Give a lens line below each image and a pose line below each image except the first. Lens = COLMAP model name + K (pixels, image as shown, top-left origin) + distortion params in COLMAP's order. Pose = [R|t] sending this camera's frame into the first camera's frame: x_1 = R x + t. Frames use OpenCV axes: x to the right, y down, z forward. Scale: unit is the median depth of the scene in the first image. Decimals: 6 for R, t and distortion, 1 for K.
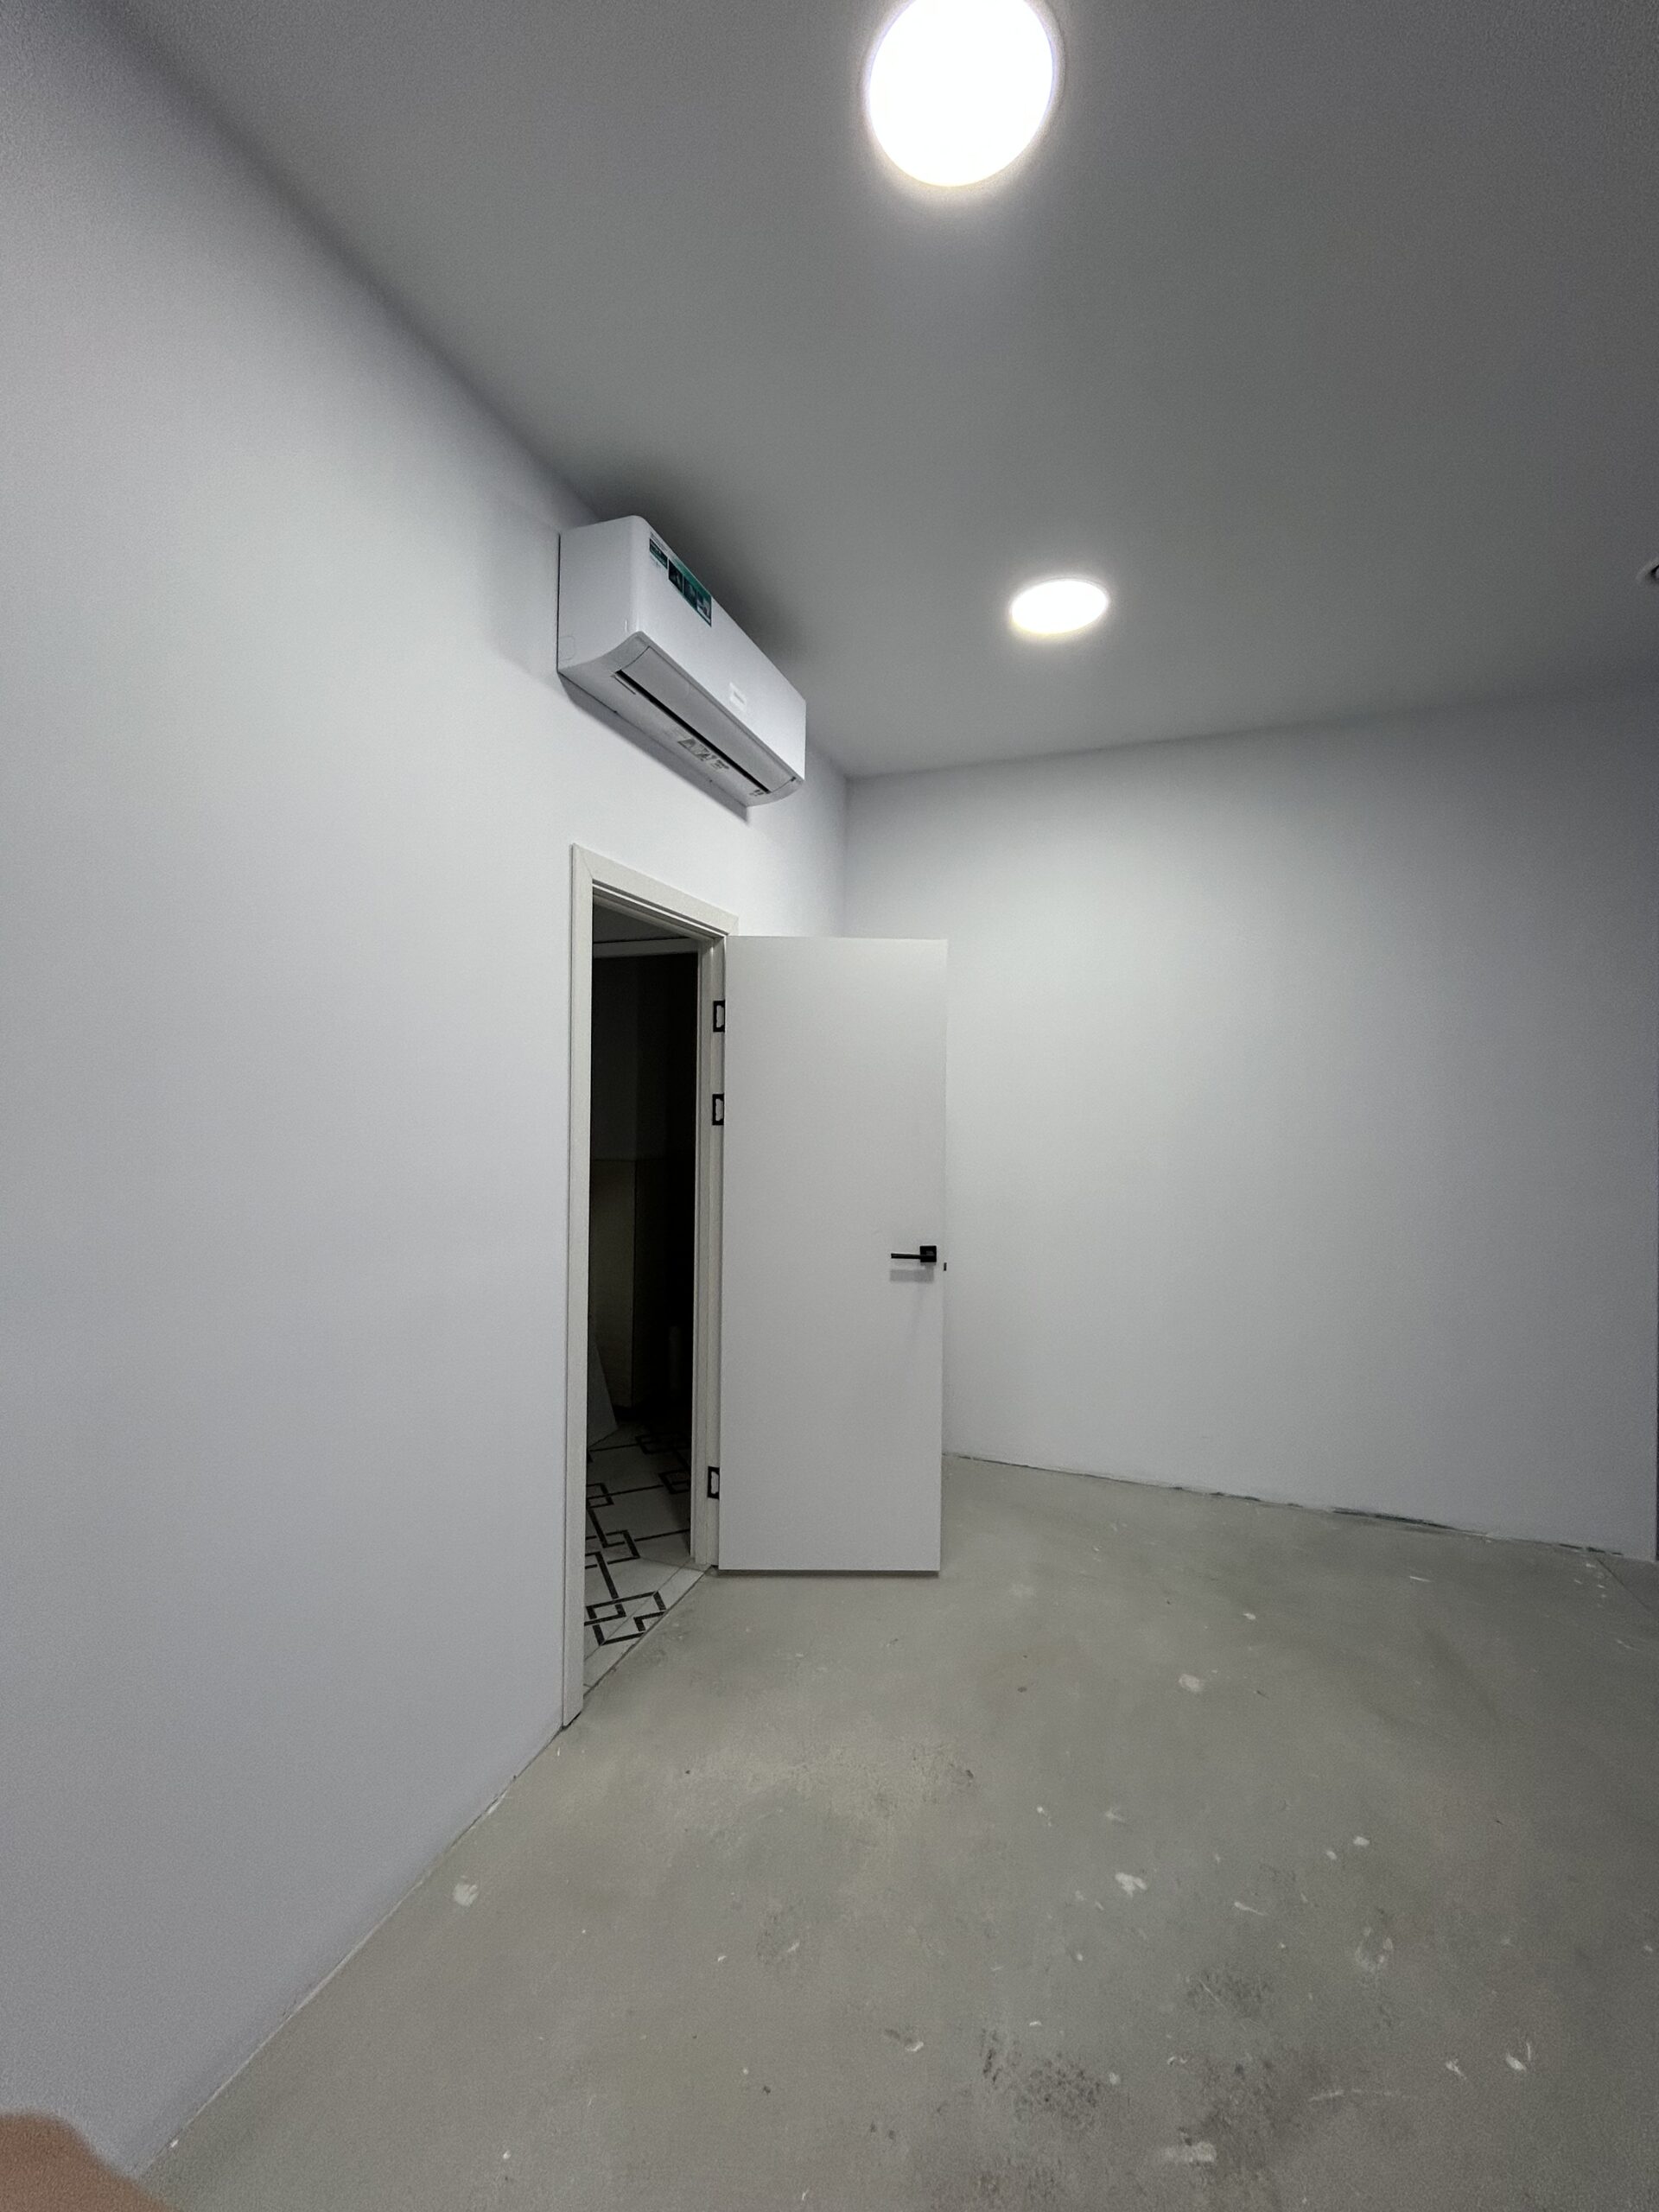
lens RADIAL K [[906.1, 0, 829.5], [0, 906.1, 1106.0], [0, 0, 1]] dist [-0.000430, -0.000021]
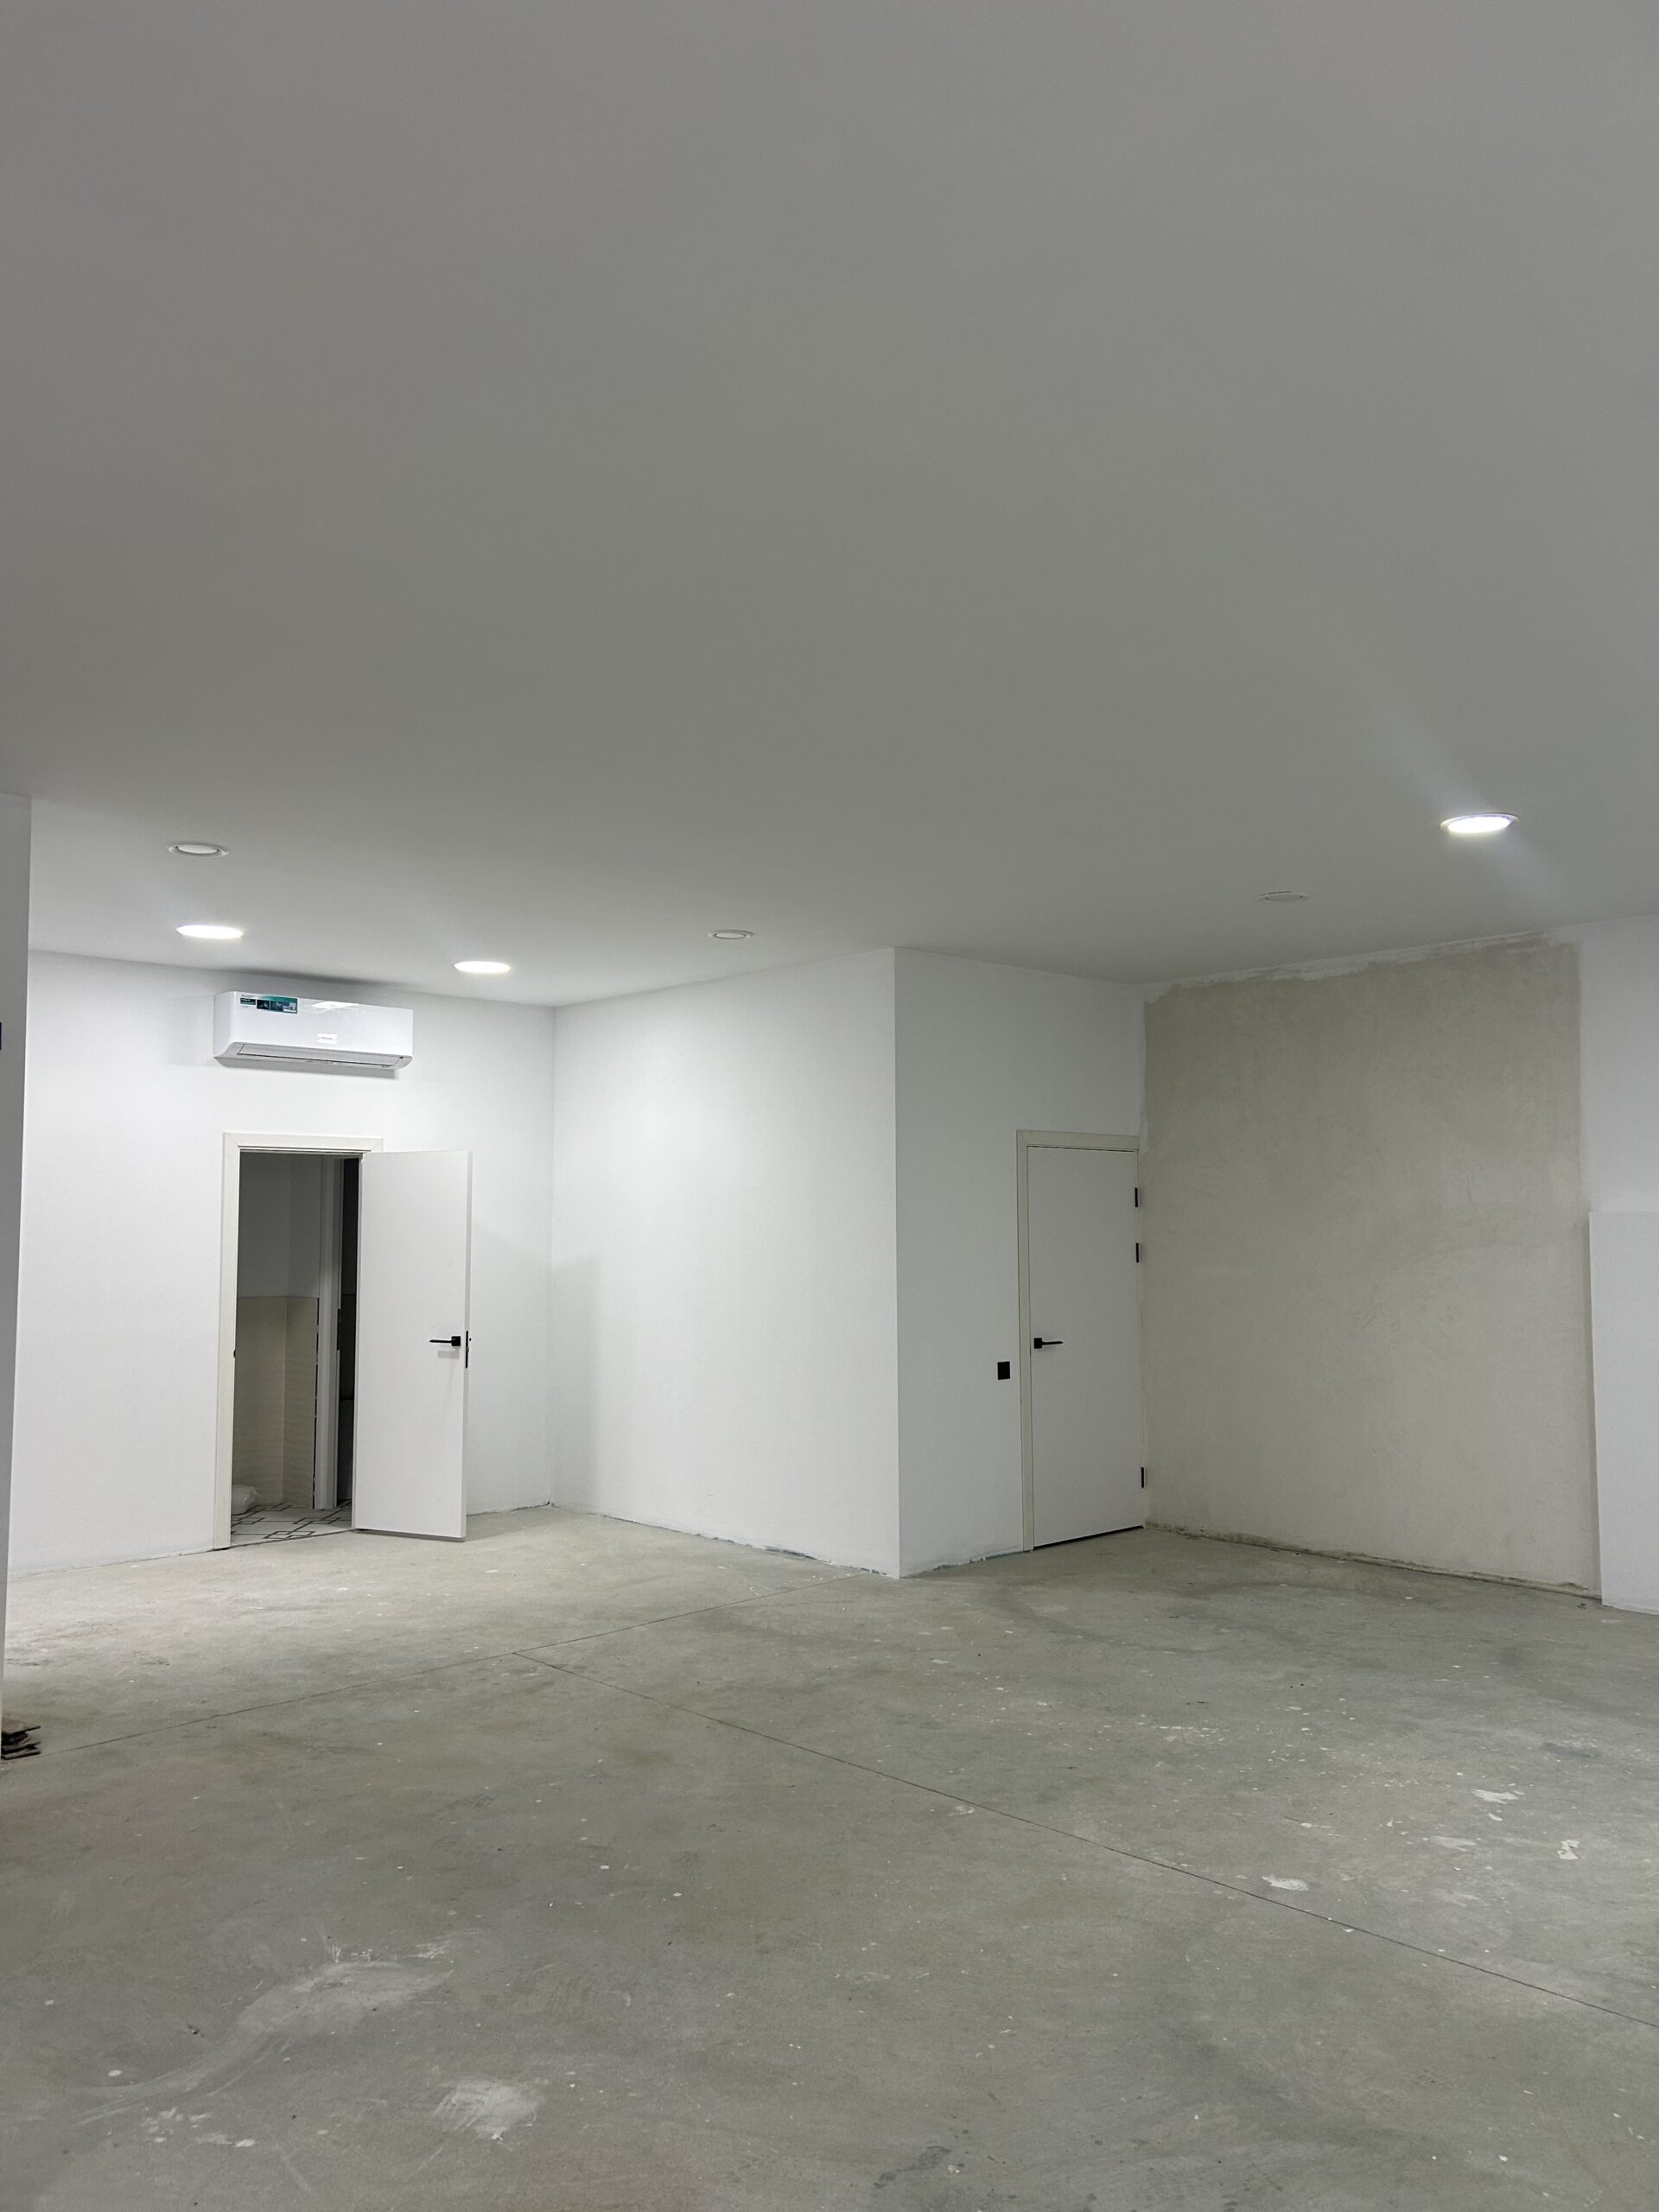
lens RADIAL K [[1664.8, 0, 829.5], [0, 1664.8, 1106.0], [0, 0, 1]] dist [0.005324, 0.003186]
pose [[0.878305, -0.058234, -0.474541, 2.167247], [0.016176, 0.995606, -0.092238, 0.029040], [0.477827, 0.073337, 0.875387, -1.356756]]
